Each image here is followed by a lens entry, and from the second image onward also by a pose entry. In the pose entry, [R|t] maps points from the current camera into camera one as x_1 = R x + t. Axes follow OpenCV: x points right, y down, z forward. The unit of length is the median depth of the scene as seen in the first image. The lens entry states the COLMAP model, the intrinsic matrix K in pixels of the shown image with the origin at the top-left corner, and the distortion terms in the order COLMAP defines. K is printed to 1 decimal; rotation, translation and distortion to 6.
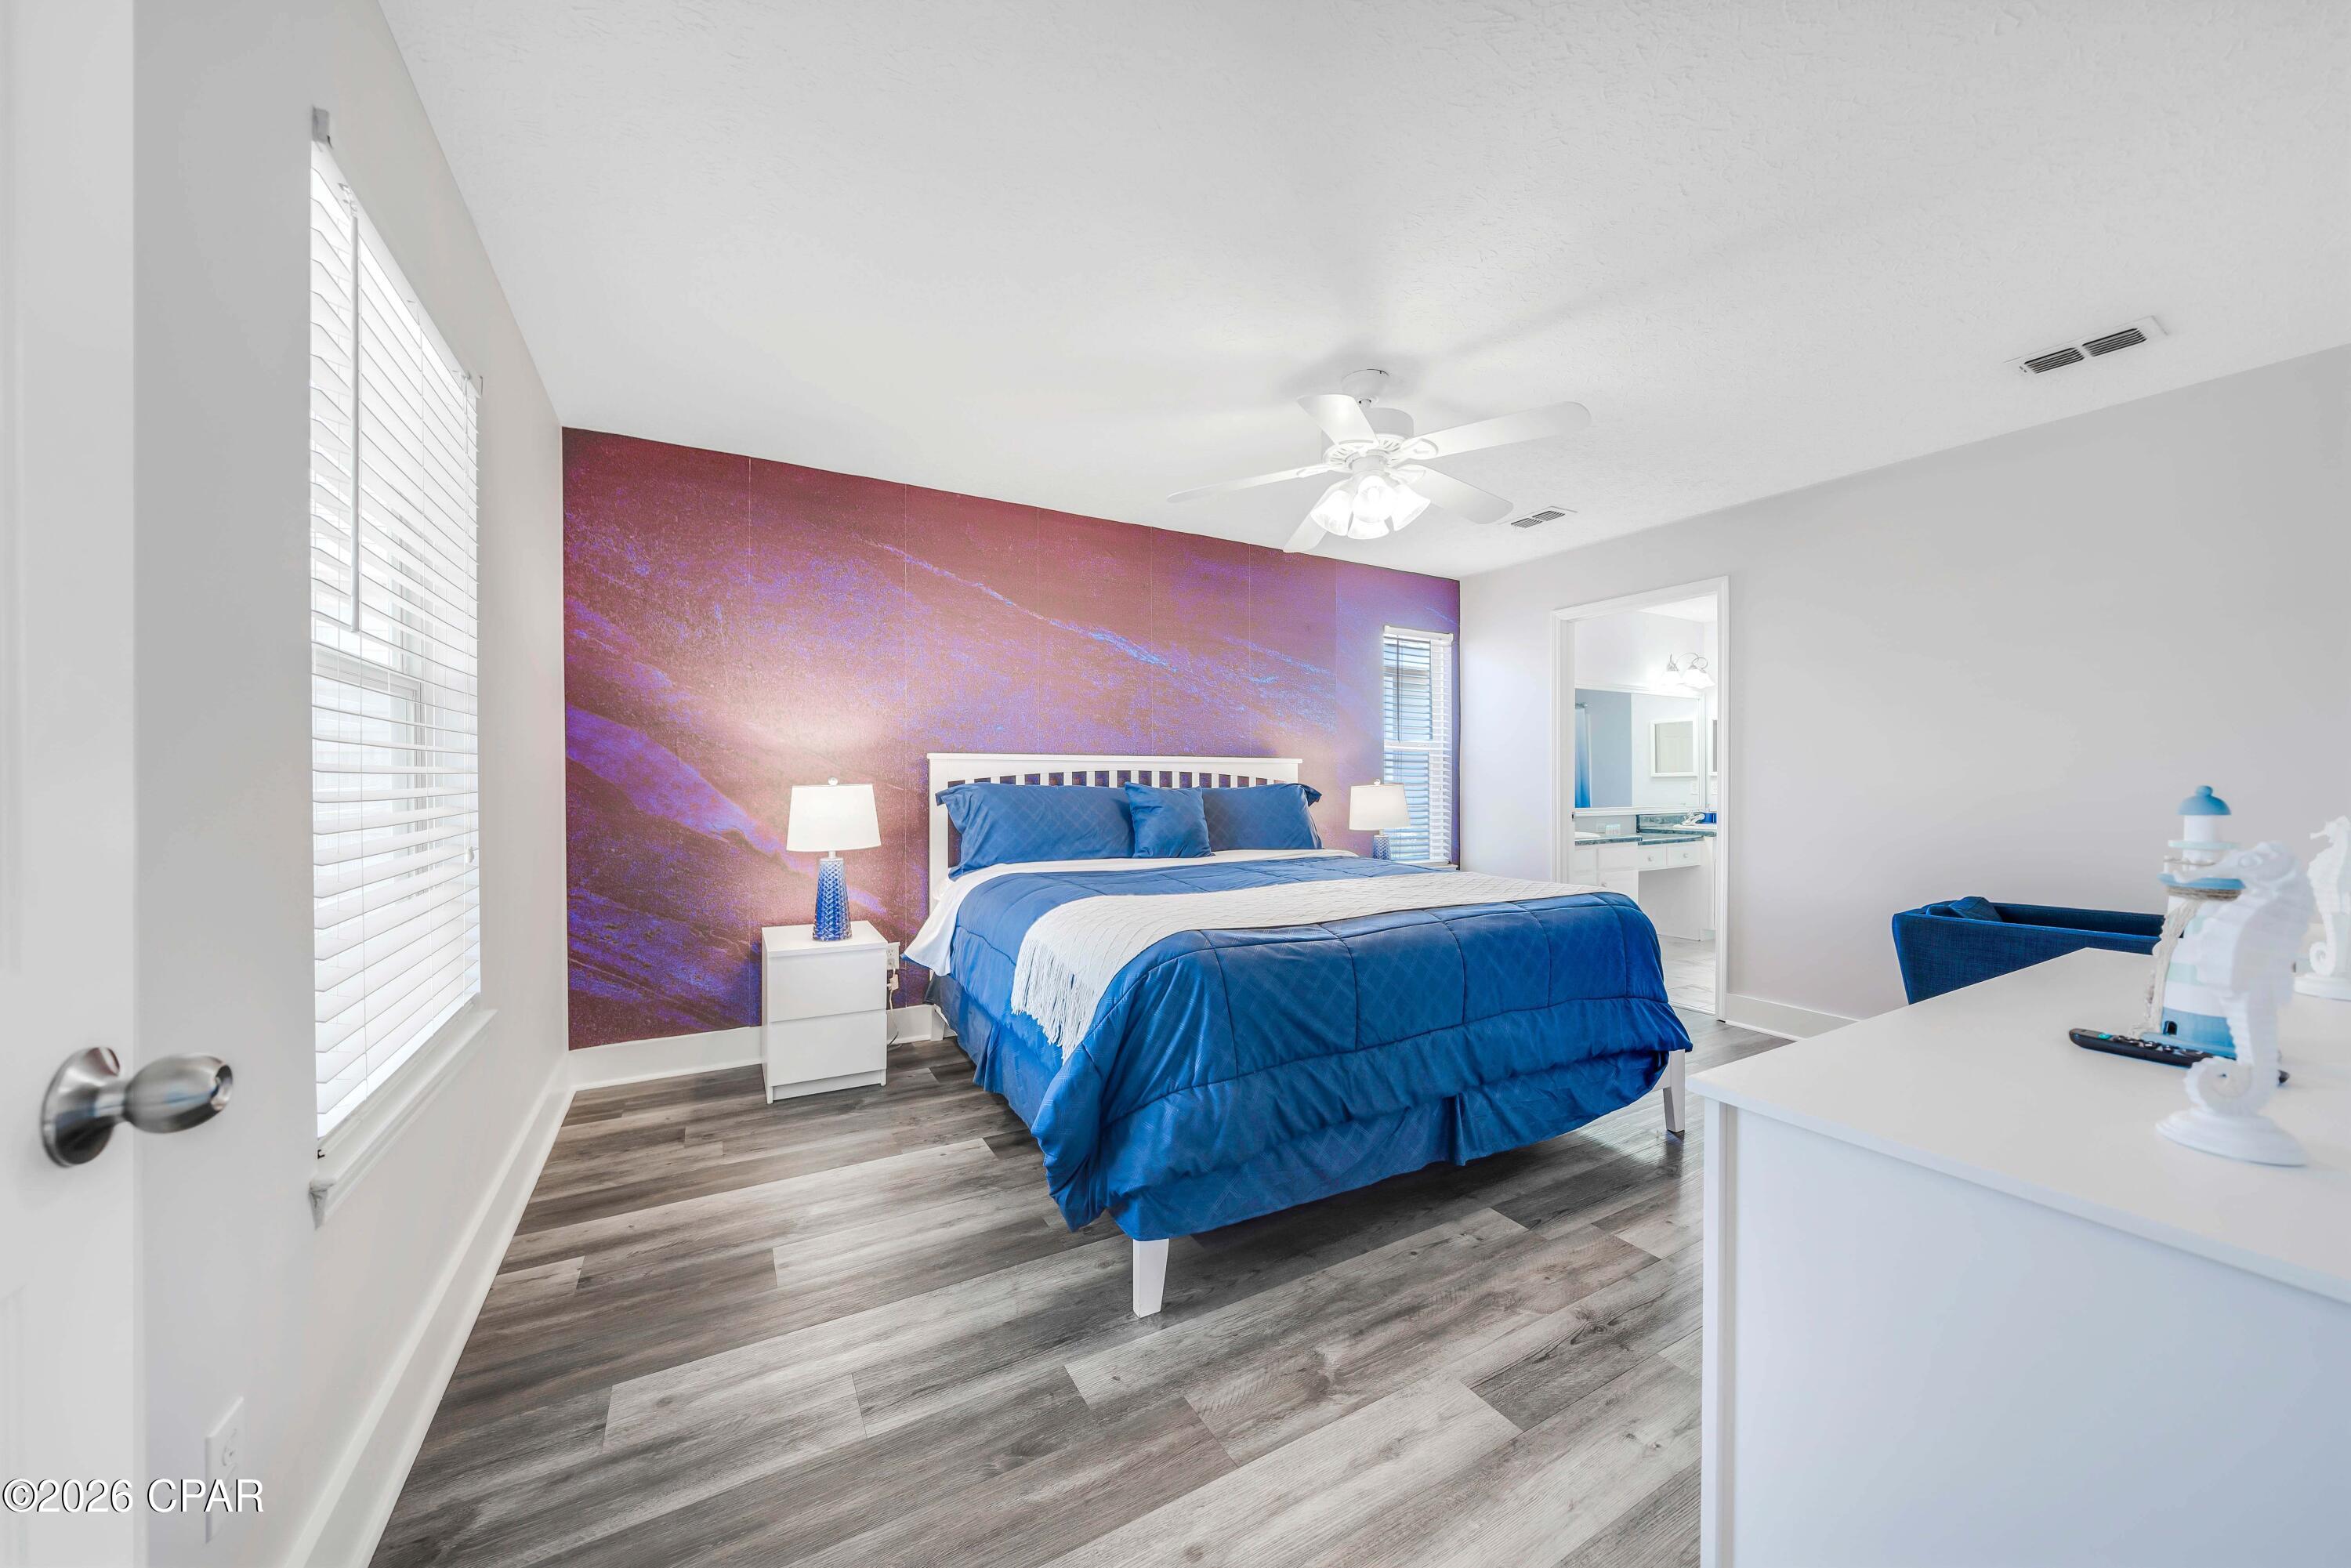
lens RADIAL K [[801.2, 0, 1163.7], [0, 801.2, 778.6], [0, 0, 1]] dist [0.000152, 0.000057]
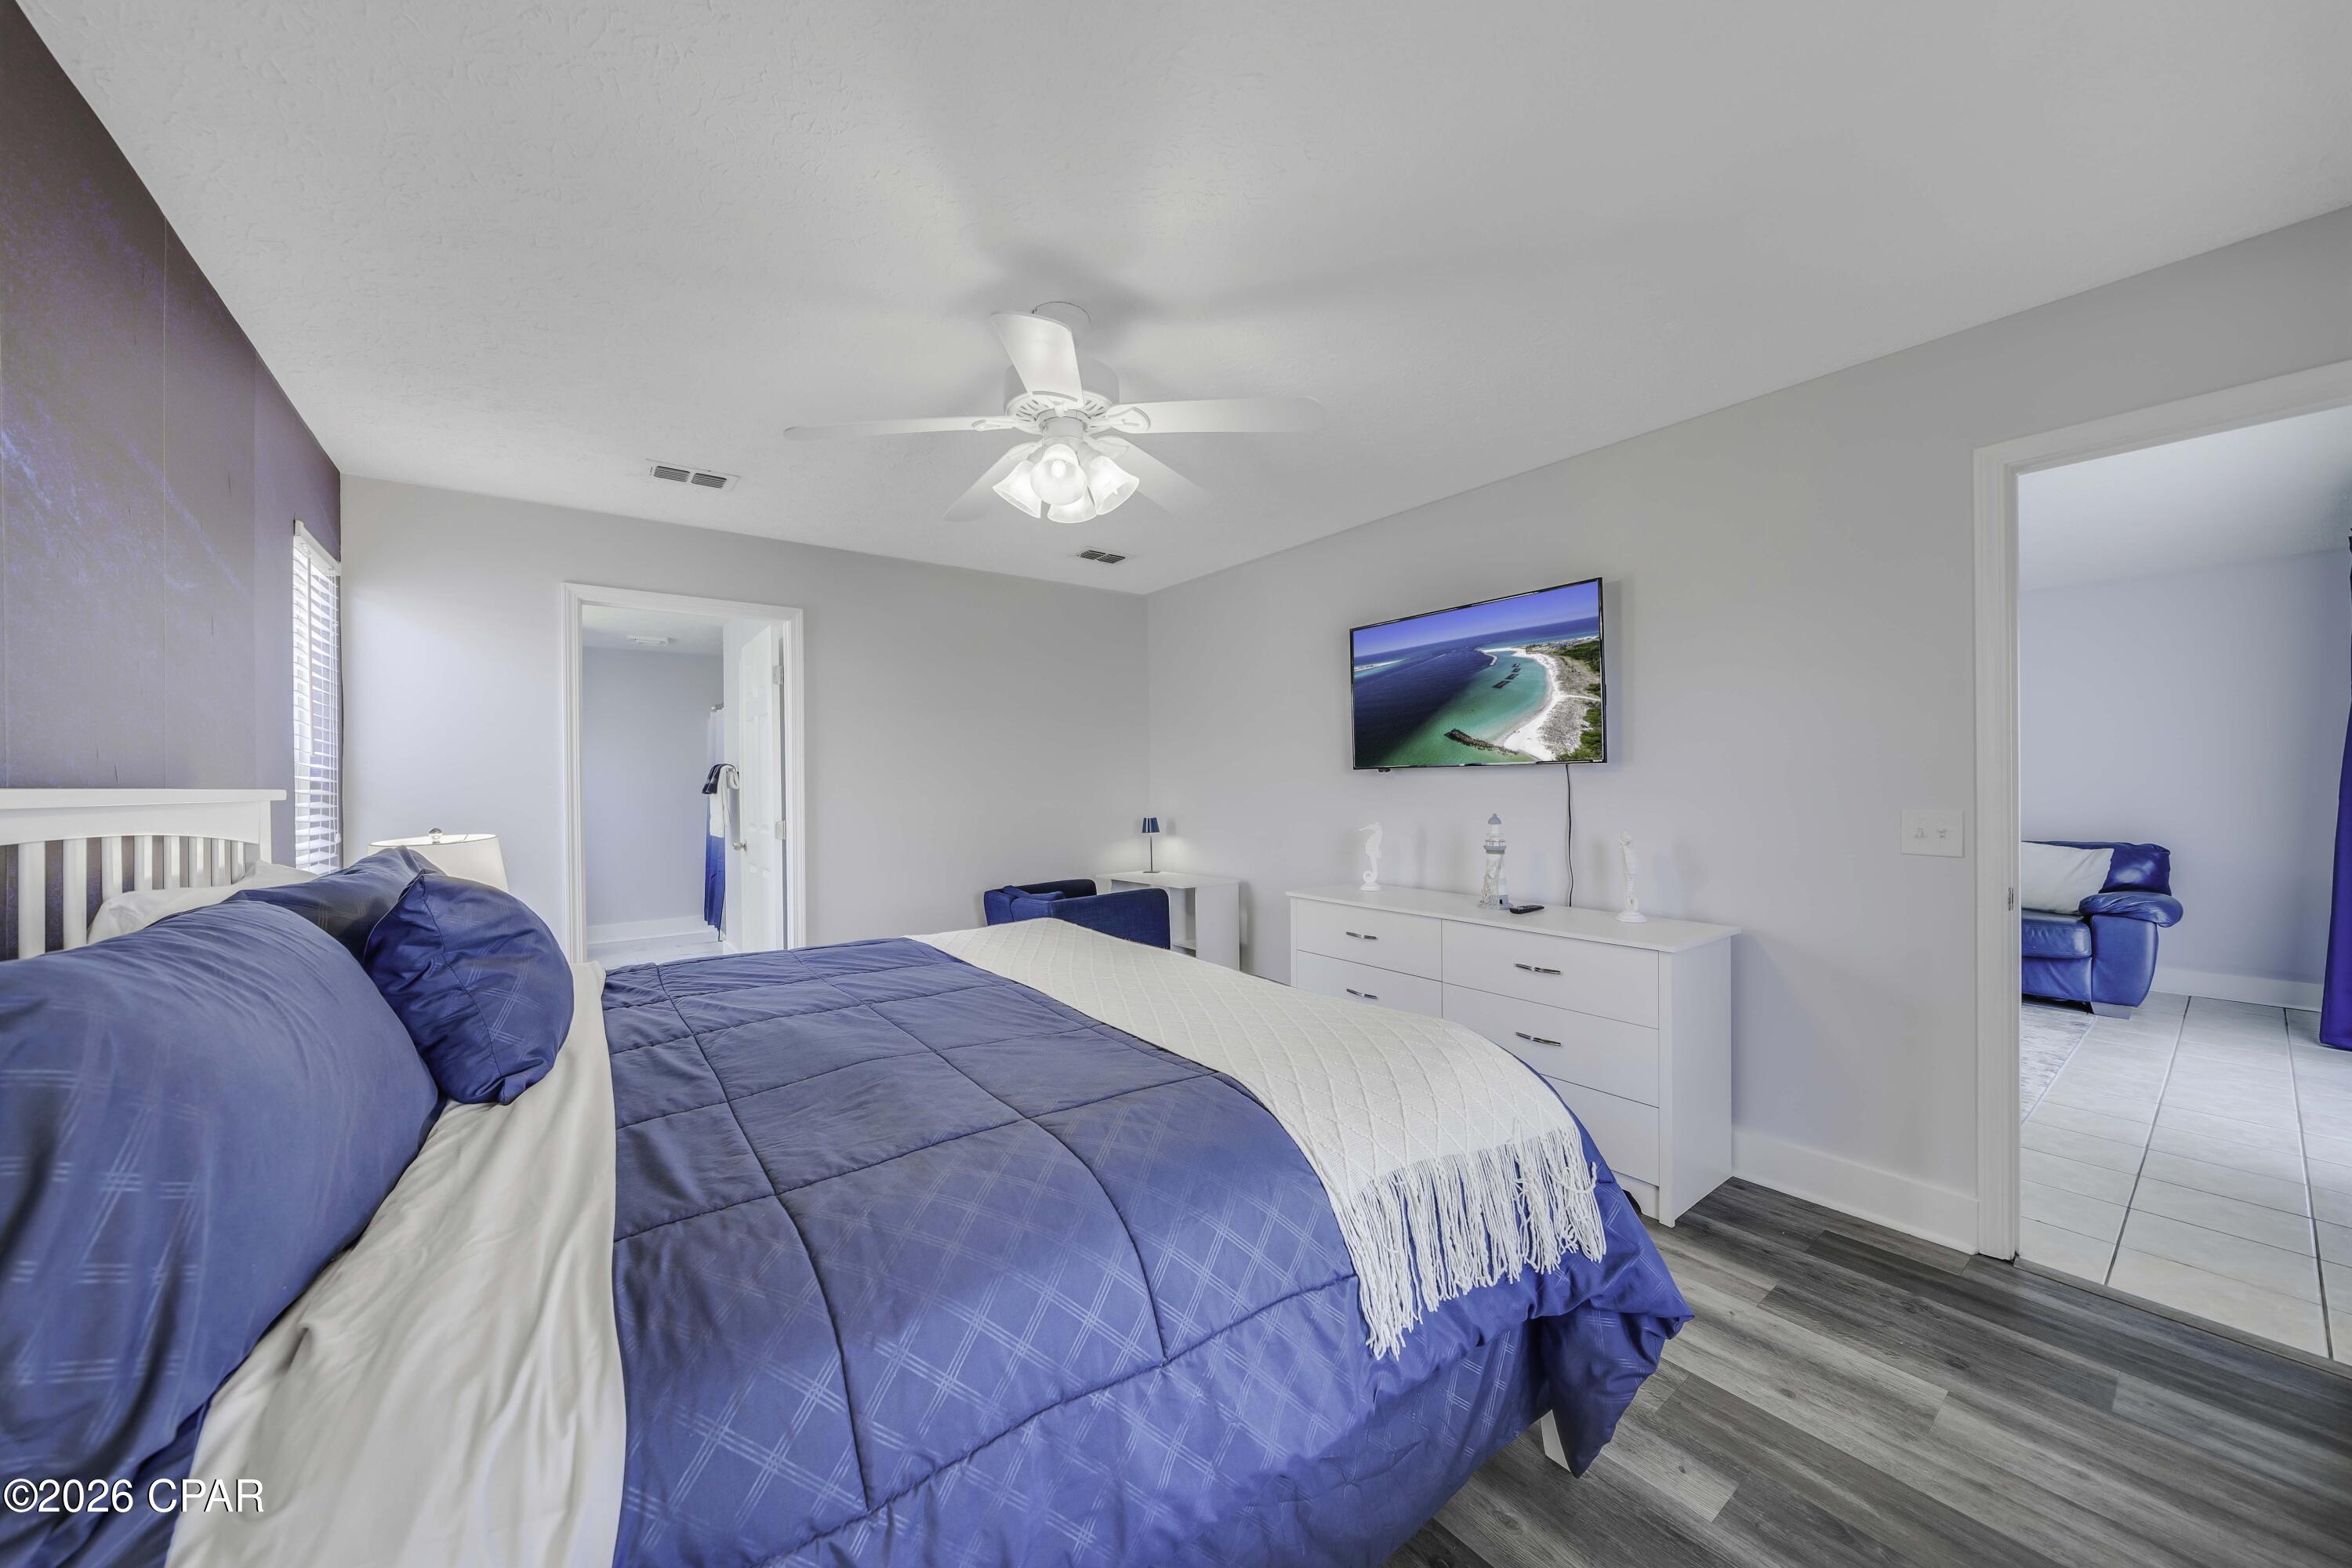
lens RADIAL K [[801.6, 0, 1164.2], [0, 801.6, 778.6], [0, 0, 1]] dist [0.000152, 0.000057]
pose [[-0.125347, 0.005563, 0.992097, -0.530499], [0.006231, 0.999969, -0.004820, -0.042418], [-0.992093, 0.005578, -0.125378, 0.980242]]
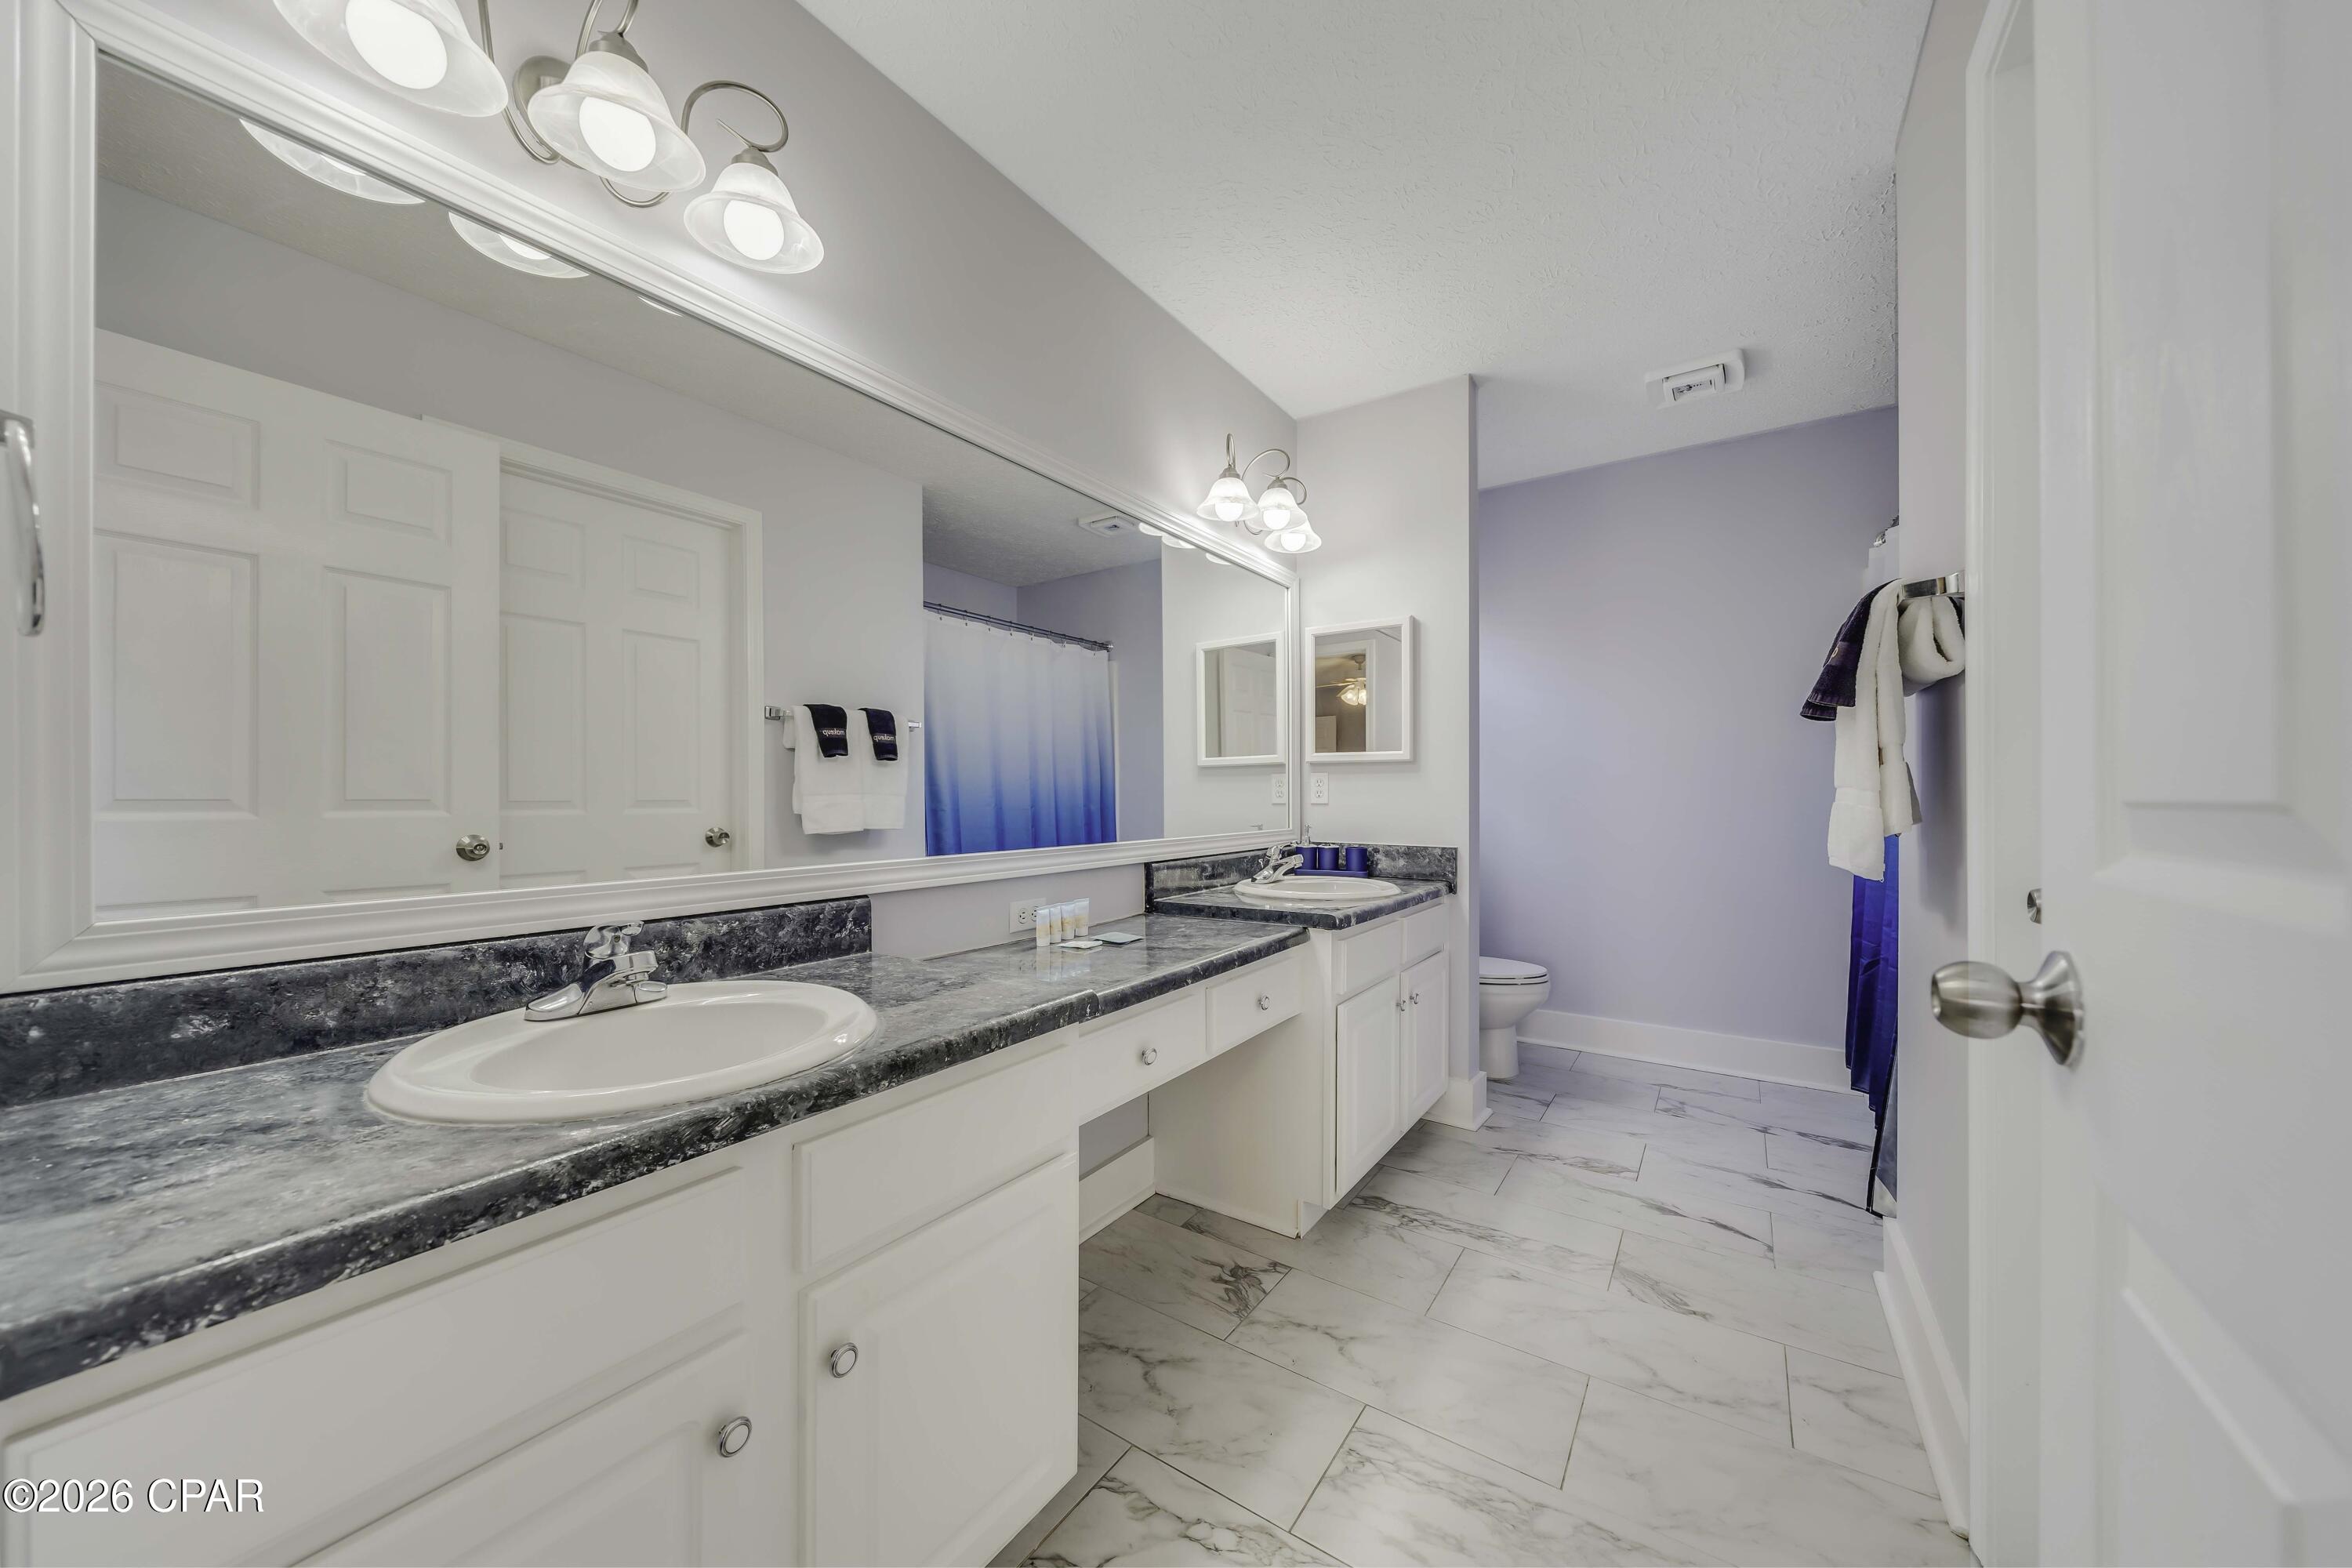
lens RADIAL K [[822.2, 0, 1176.0], [0, 822.2, 784.0], [0, 0, 1]] dist [-0.000079, 0.000050]
pose [[0.891845, 0.001893, 0.452337, 1.040985], [0.004103, 0.999916, -0.012273, 0.036172], [-0.452322, 0.012801, 0.891763, 1.593836]]
